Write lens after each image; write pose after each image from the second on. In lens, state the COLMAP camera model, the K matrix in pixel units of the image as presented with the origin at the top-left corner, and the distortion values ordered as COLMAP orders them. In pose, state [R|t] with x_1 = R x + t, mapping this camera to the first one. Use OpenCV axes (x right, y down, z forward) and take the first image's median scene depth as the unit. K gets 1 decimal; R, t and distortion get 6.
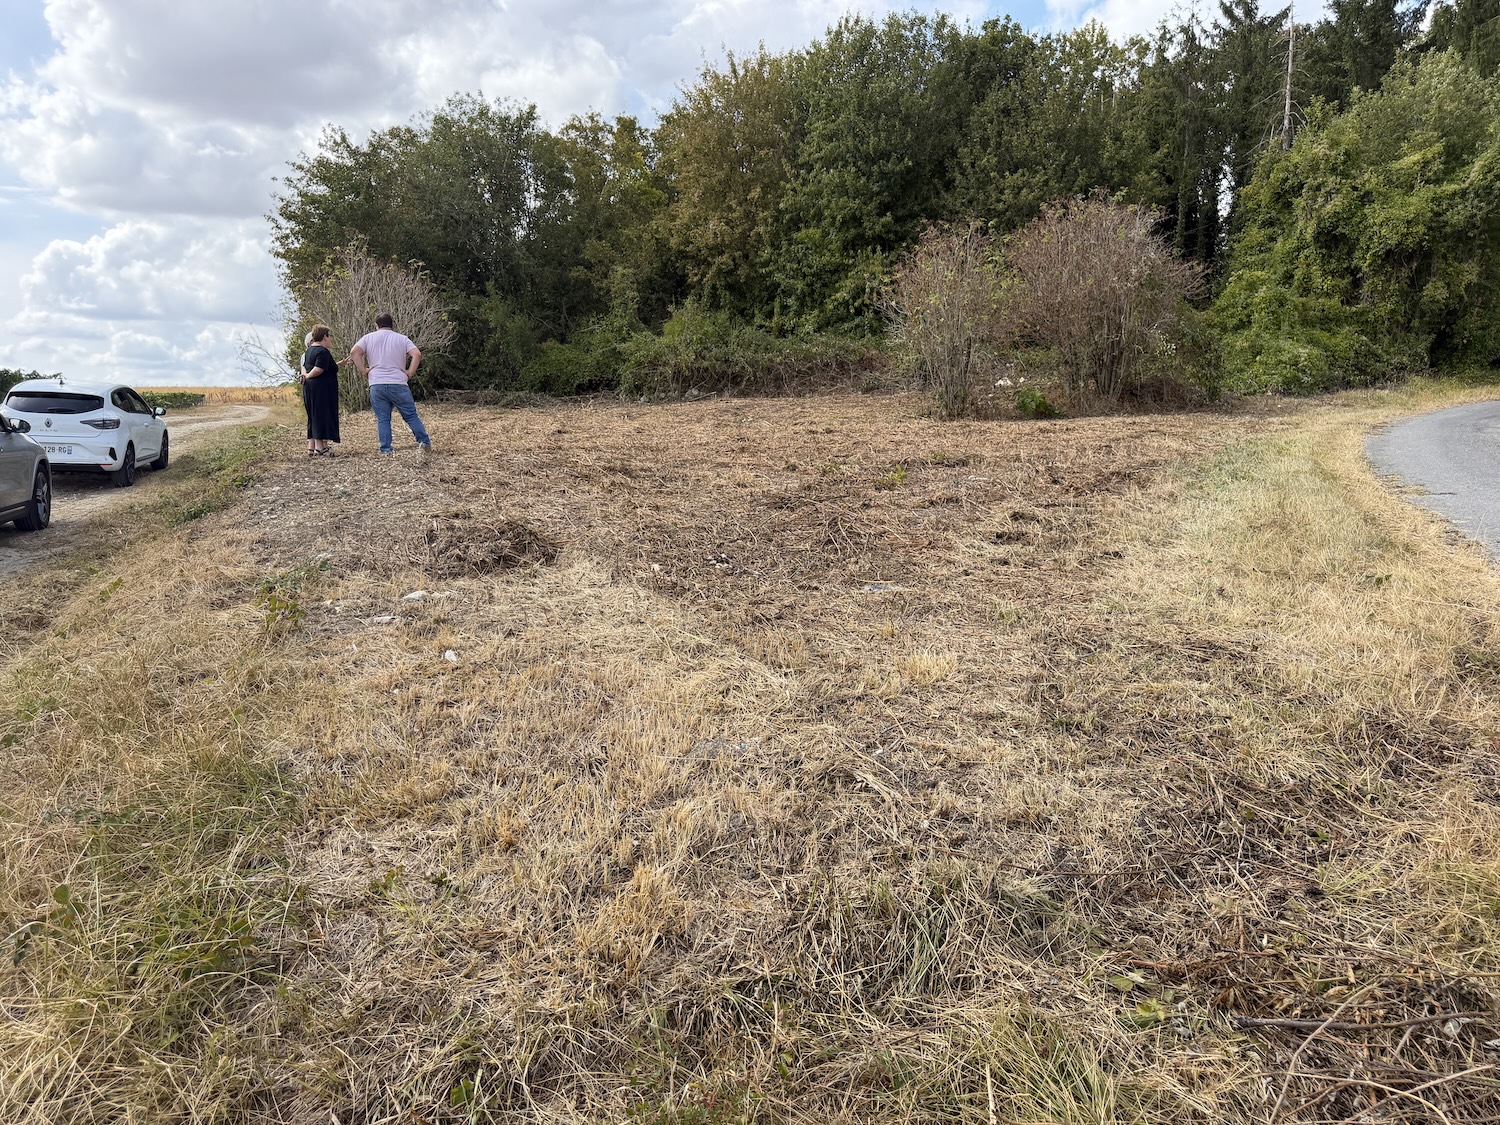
lens RADIAL K [[1063.6, 0, 750.0], [0, 1063.6, 562.5], [0, 0, 1]] dist [0.061884, -0.044491]
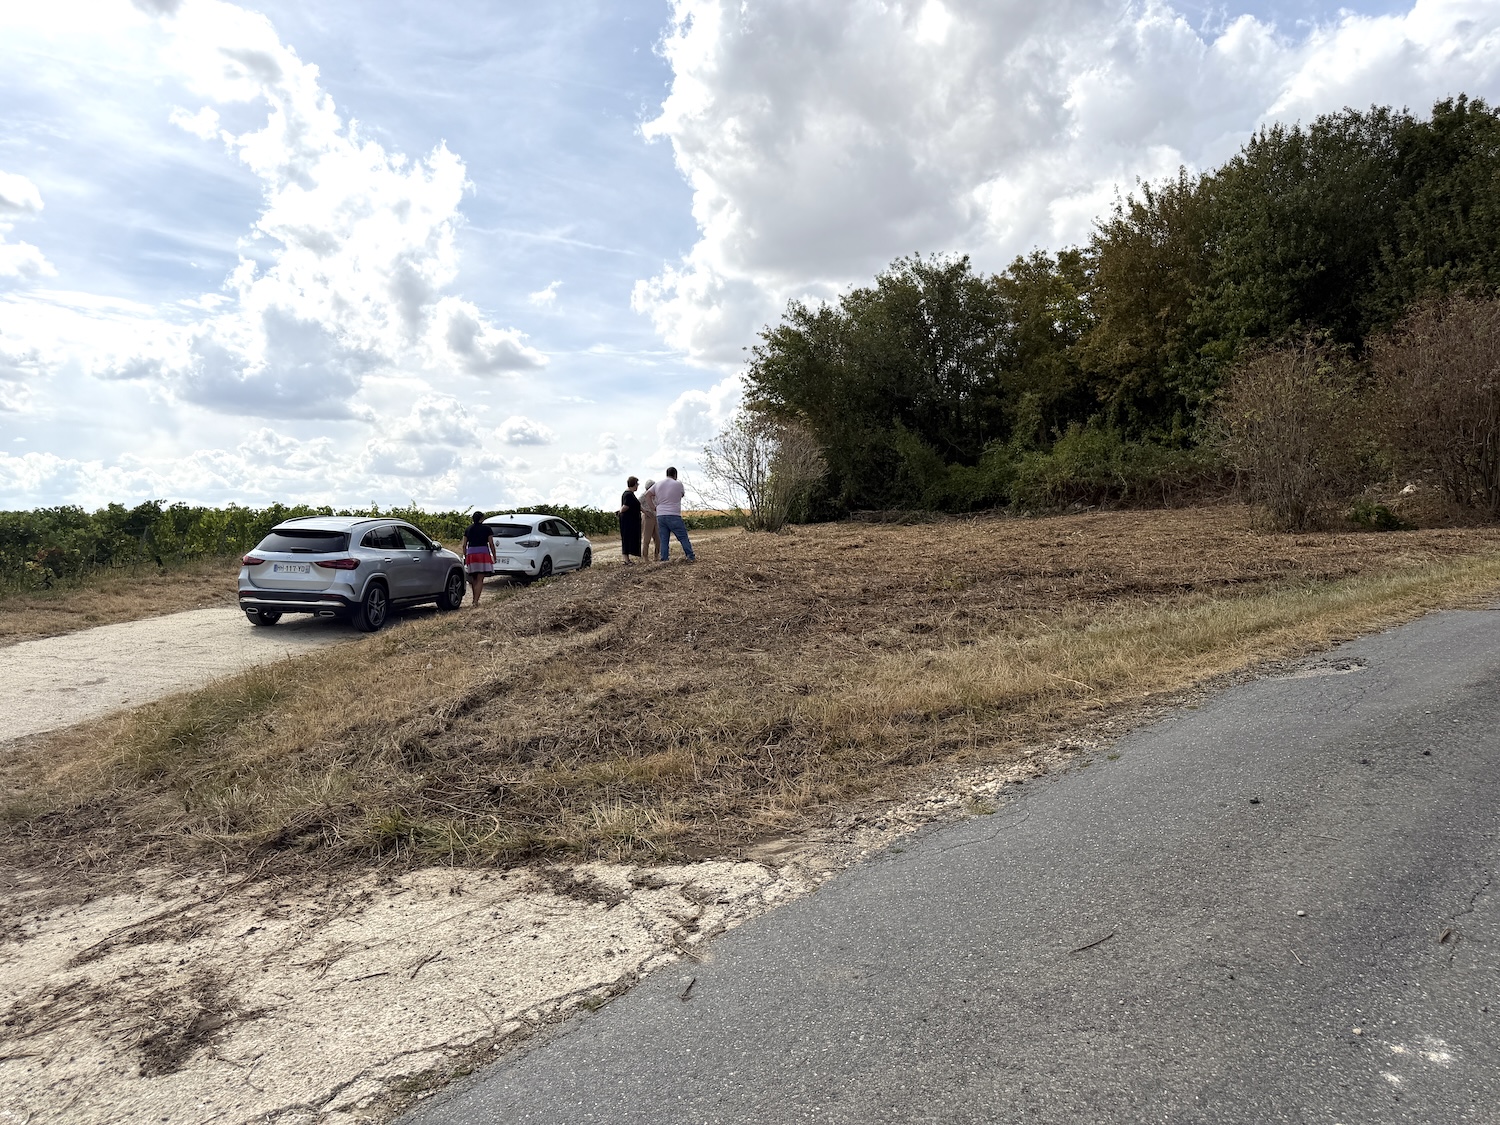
lens RADIAL K [[1063.6, 0, 750.0], [0, 1063.6, 562.5], [0, 0, 1]] dist [0.061884, -0.044491]
pose [[0.878889, 0.001646, -0.477024, 0.151384], [-0.051138, 0.994556, -0.090788, 0.006764], [0.474278, 0.104187, 0.874189, -0.062238]]
